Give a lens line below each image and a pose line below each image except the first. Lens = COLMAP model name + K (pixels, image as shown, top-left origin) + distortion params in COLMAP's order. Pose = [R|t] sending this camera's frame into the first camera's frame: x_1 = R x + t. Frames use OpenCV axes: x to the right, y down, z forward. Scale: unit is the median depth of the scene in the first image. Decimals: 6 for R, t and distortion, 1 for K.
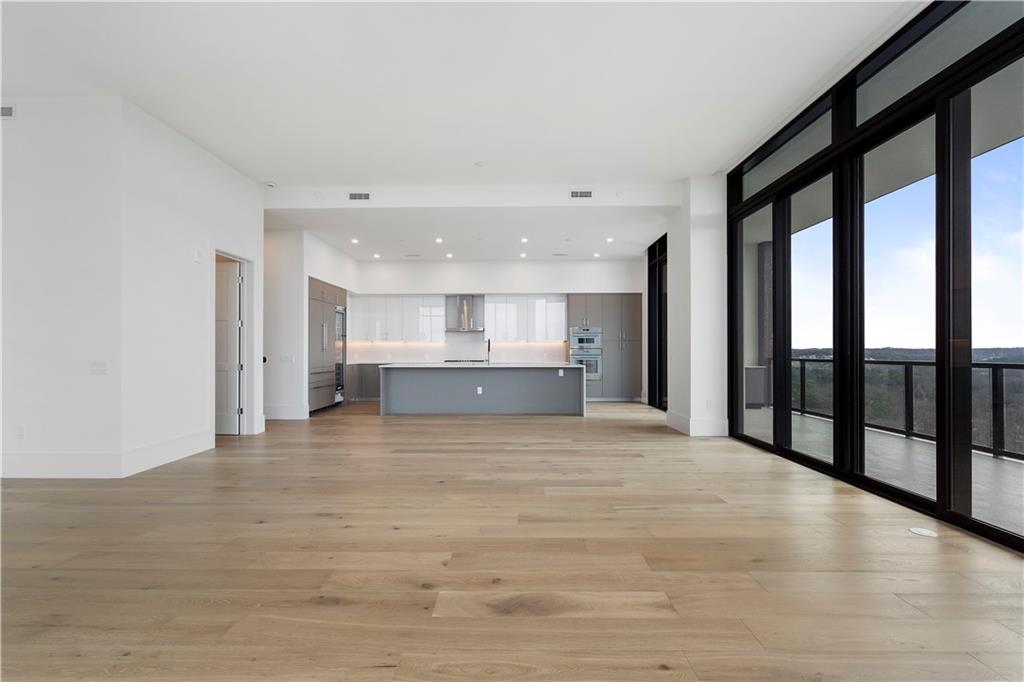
lens RADIAL K [[467.4, 0, 505.8], [0, 467.4, 349.9], [0, 0, 1]] dist [-0.002998, 0.000882]
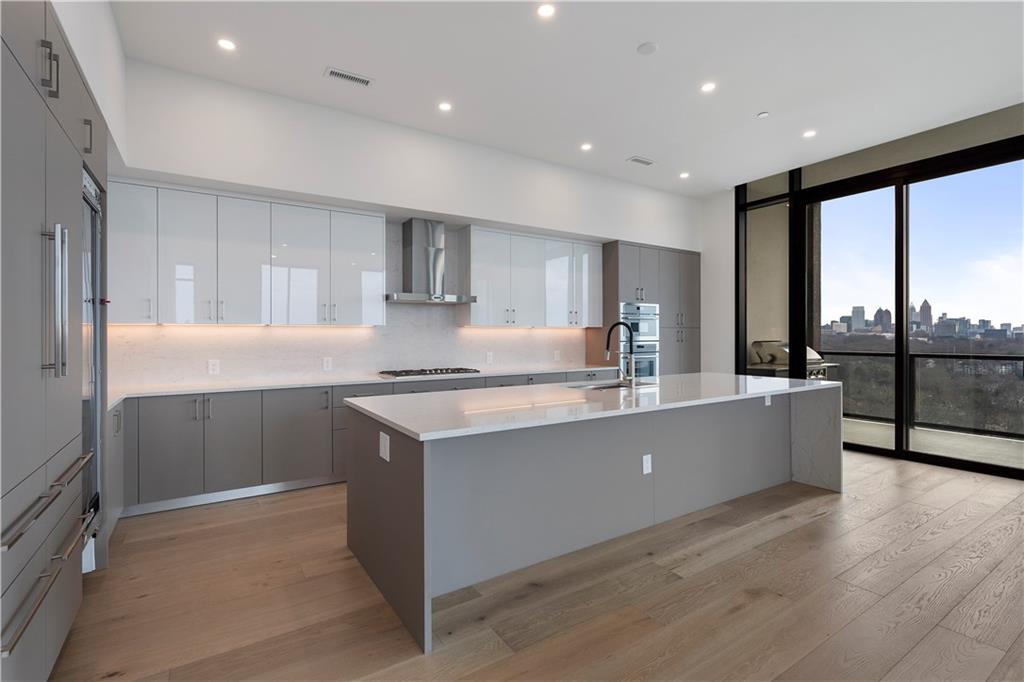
lens RADIAL K [[467.4, 0, 503.0], [0, 467.4, 335.7], [0, 0, 1]] dist [-0.002998, 0.000882]
pose [[0.832581, -0.001465, 0.553901, -0.405662], [0.000337, 0.999998, 0.002138, -0.015515], [-0.553903, -0.001594, 0.832580, 0.889175]]
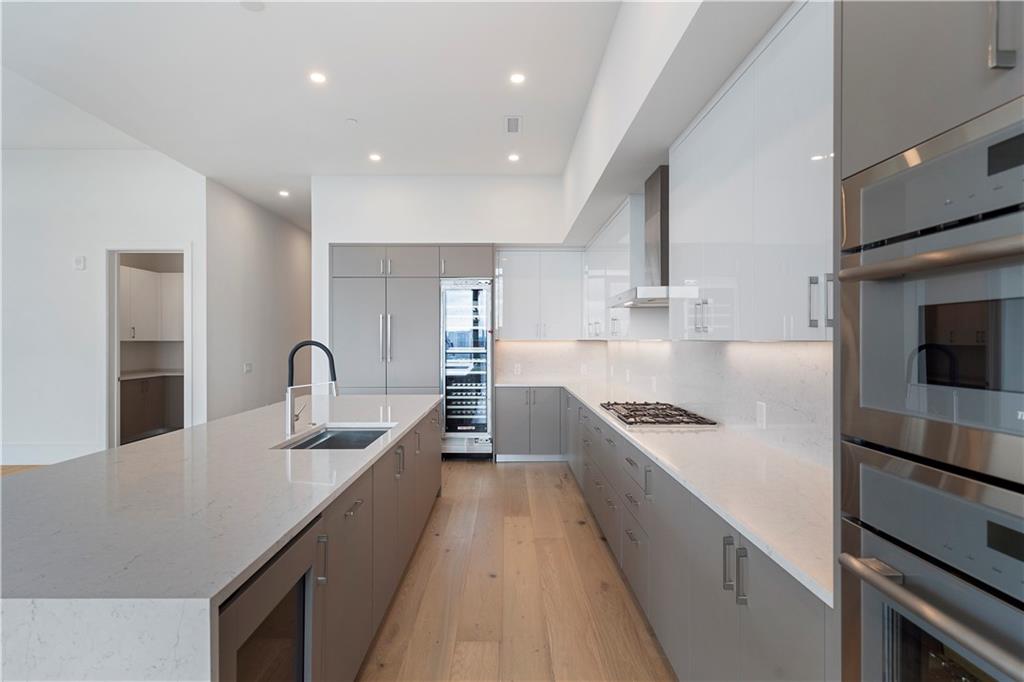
lens RADIAL K [[518.5, 0, 507.0], [0, 518.5, 339.0], [0, 0, 1]] dist [0.000230, -0.000172]
pose [[0.022281, -0.001006, -0.999751, 0.328190], [-0.000893, 0.999999, -0.001026, -0.028841], [0.999751, 0.000915, 0.022280, 1.350747]]
